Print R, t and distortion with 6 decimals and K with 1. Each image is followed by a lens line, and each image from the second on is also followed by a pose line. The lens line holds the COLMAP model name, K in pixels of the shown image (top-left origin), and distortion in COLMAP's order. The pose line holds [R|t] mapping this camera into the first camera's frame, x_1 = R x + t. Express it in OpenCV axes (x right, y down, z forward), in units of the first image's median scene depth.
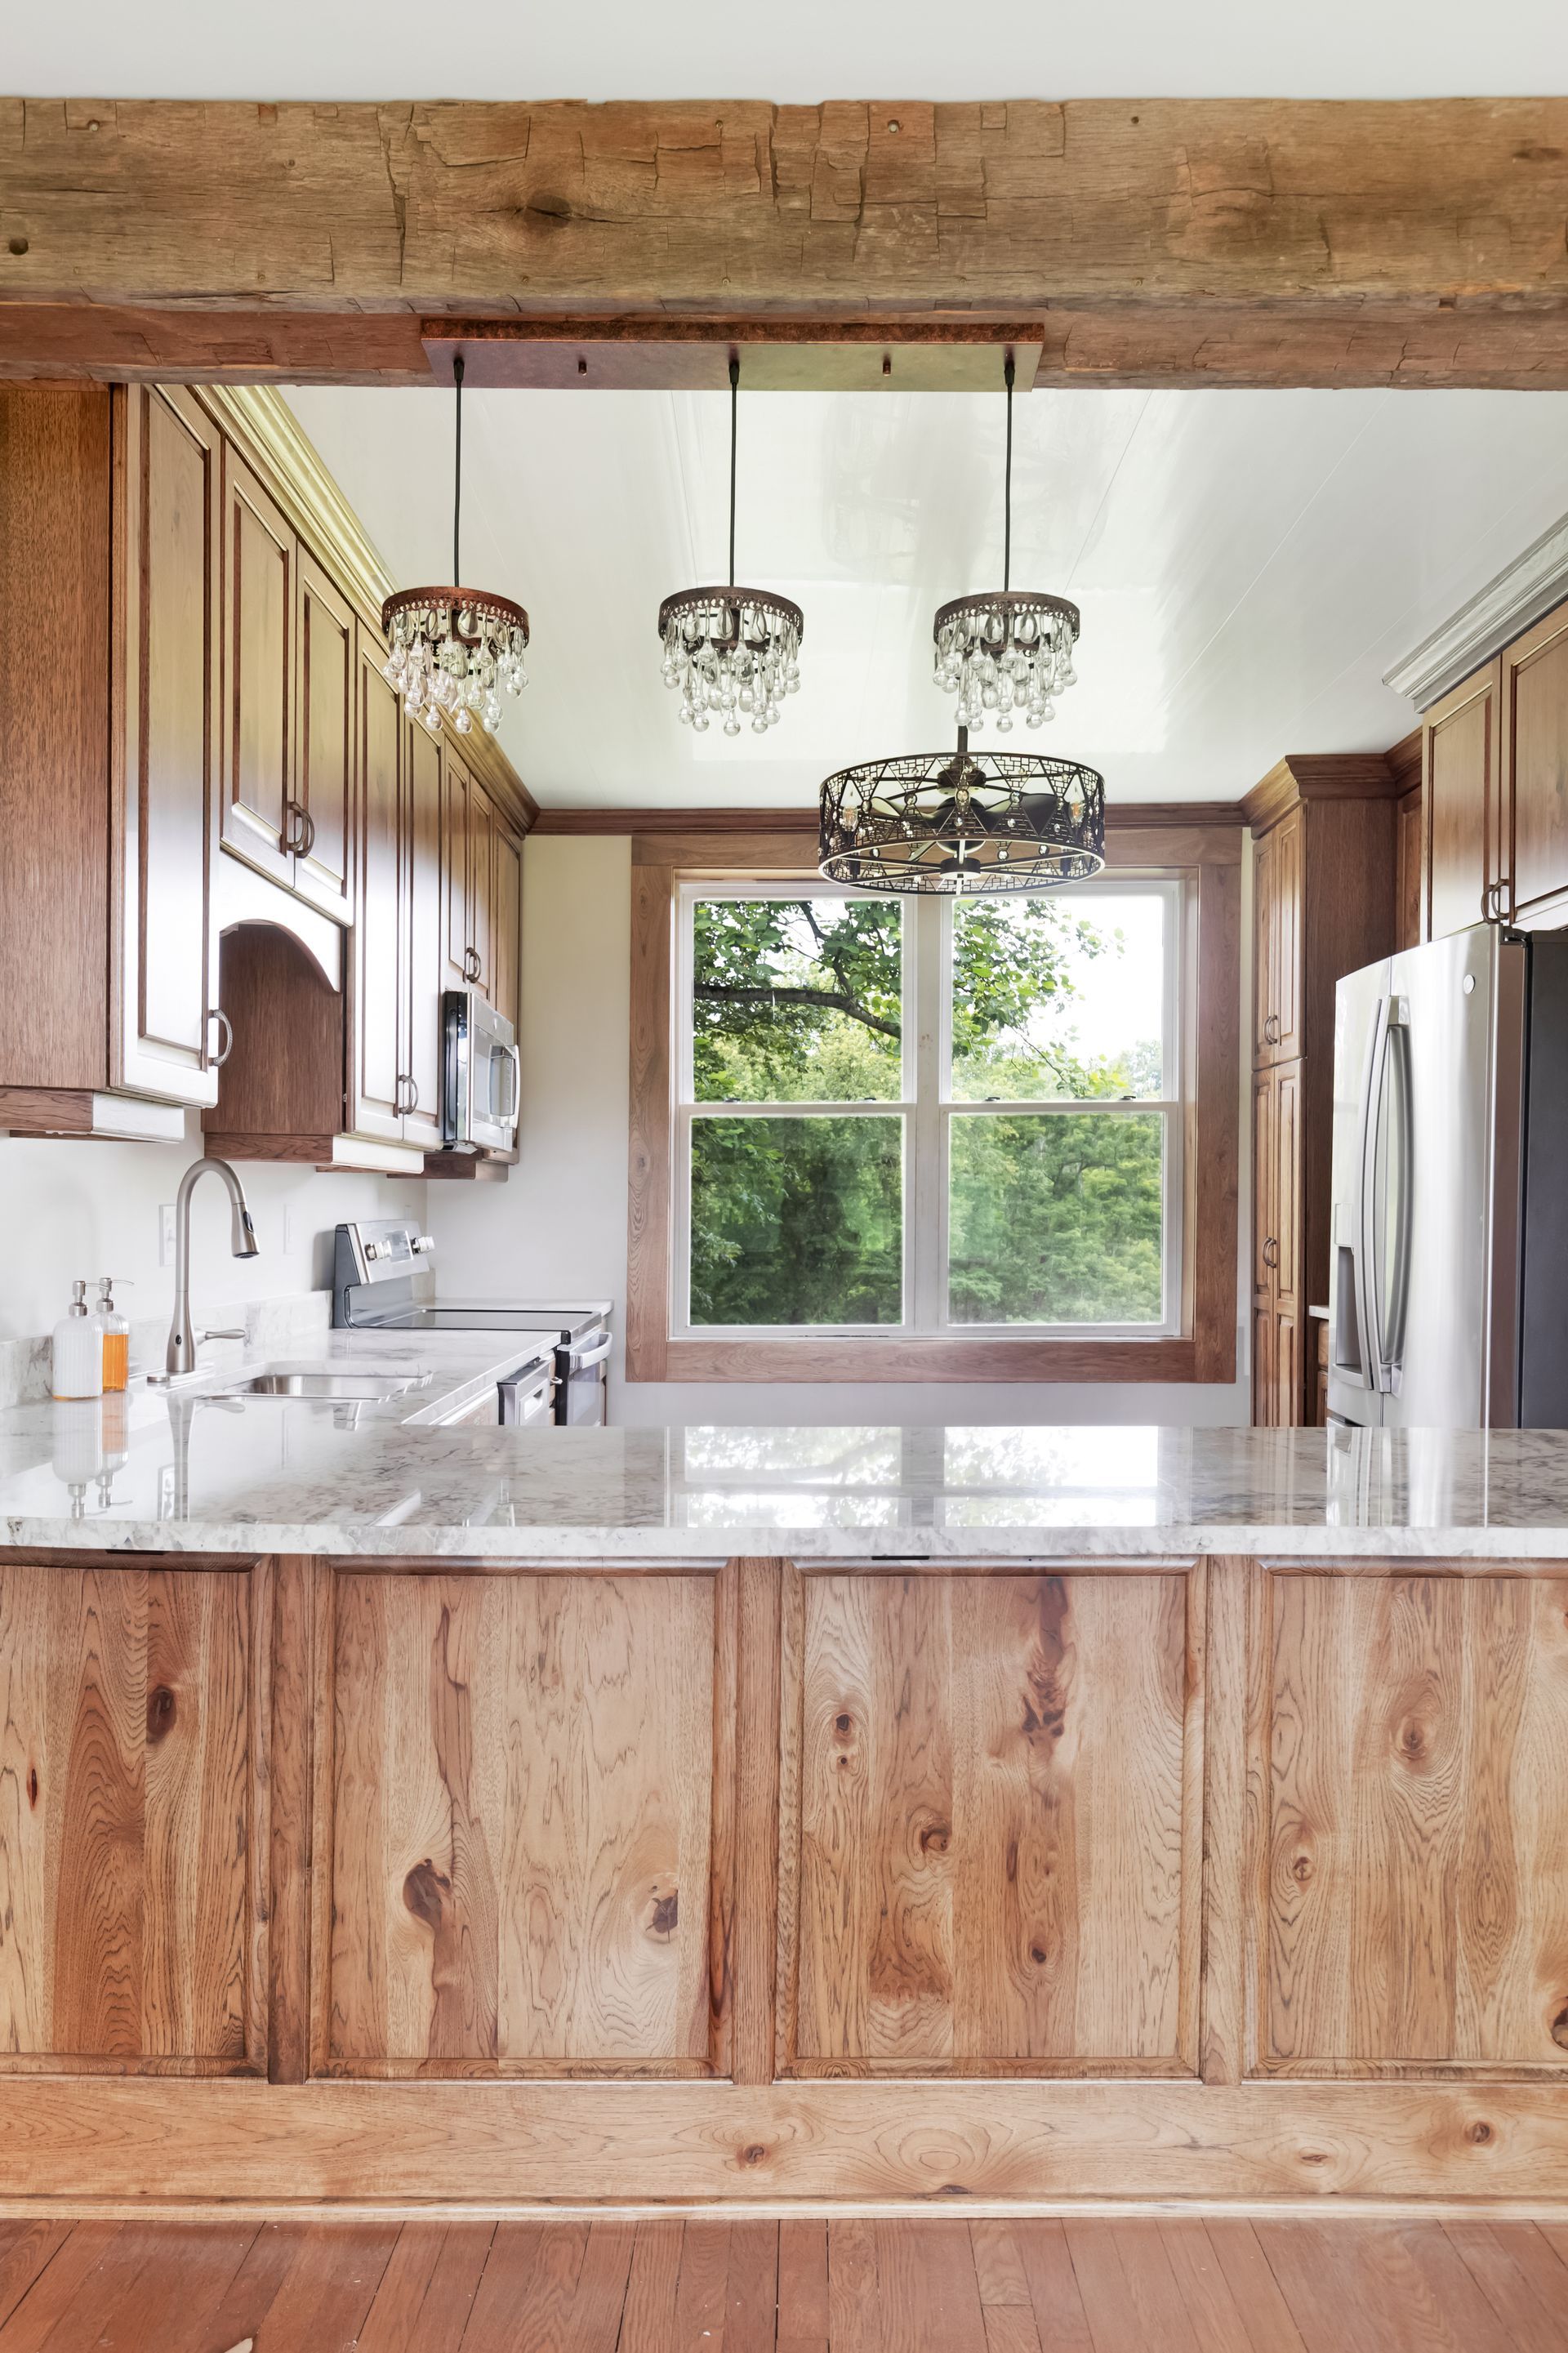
lens RADIAL K [[1823.9, 0, 793.6], [0, 1823.9, 1210.1], [0, 0, 1]] dist [-0.008455, 0.004959]
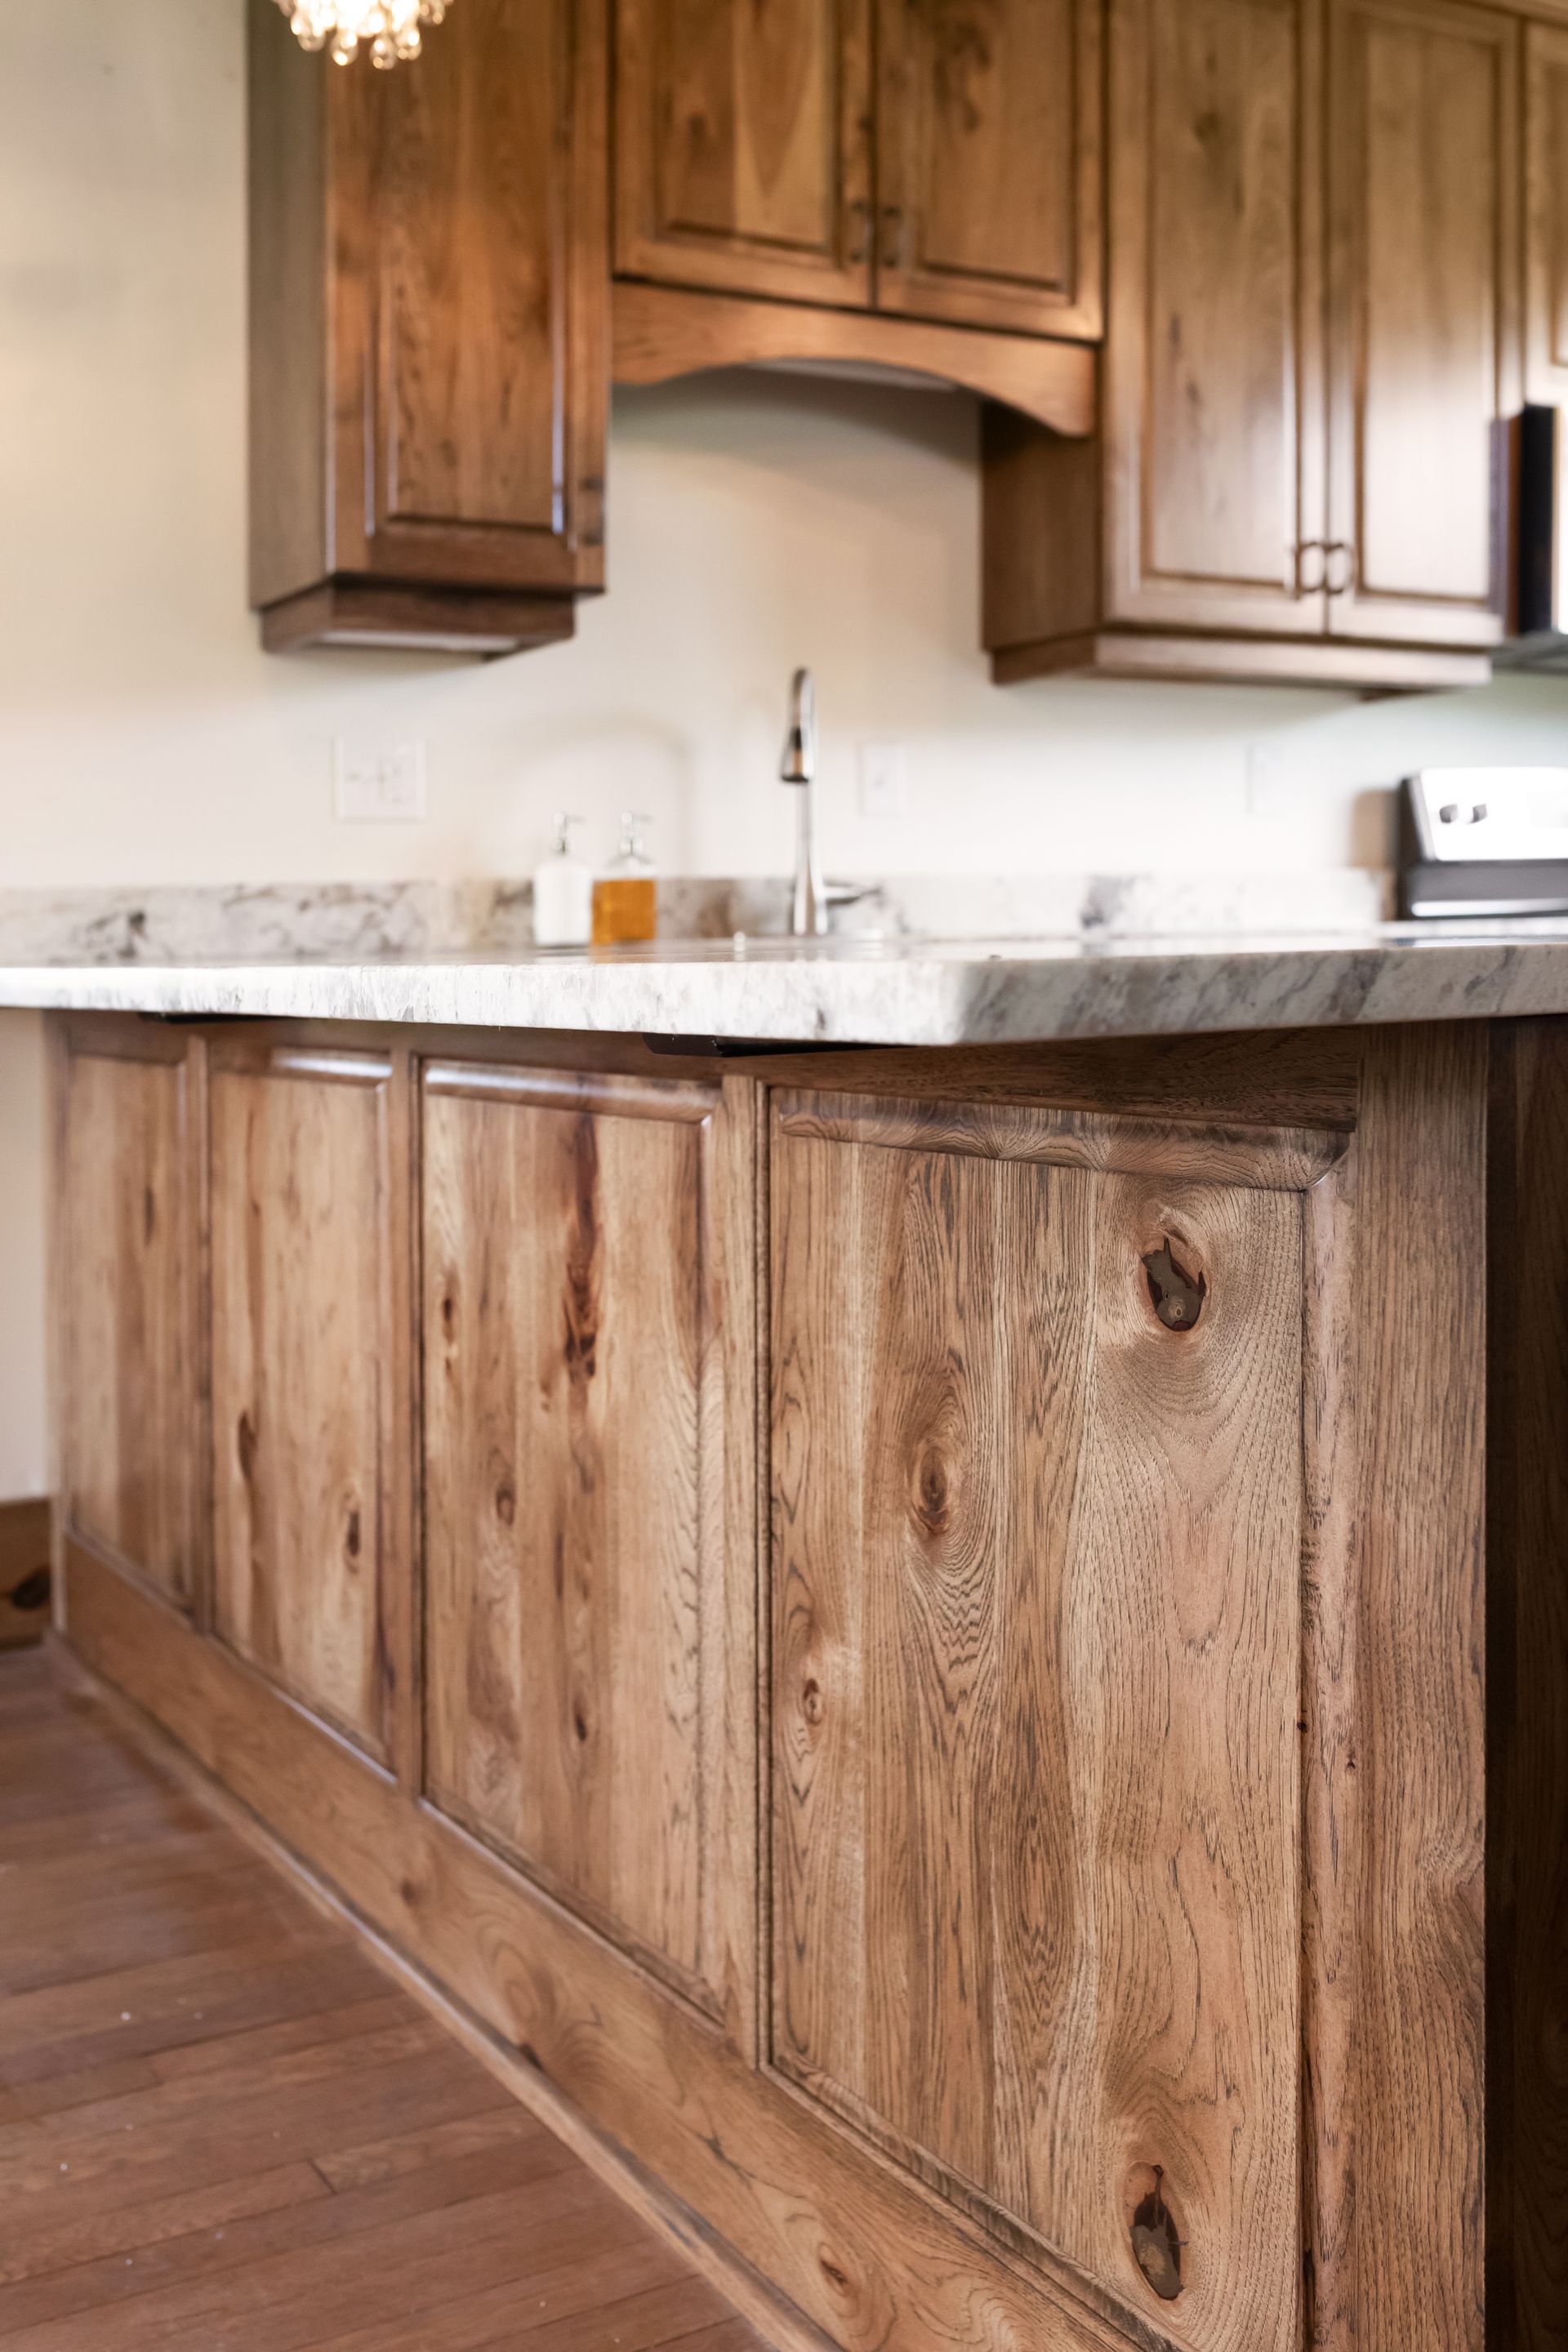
lens RADIAL K [[2383.5, 0, 625.2], [0, 2383.5, 975.0], [0, 0, 1]] dist [-0.005213, 0.000000]
pose [[0.494411, 0.001591, -0.869227, 0.839438], [0.018062, 0.999764, 0.012104, 0.147962], [0.869041, -0.021684, 0.494265, 0.627176]]
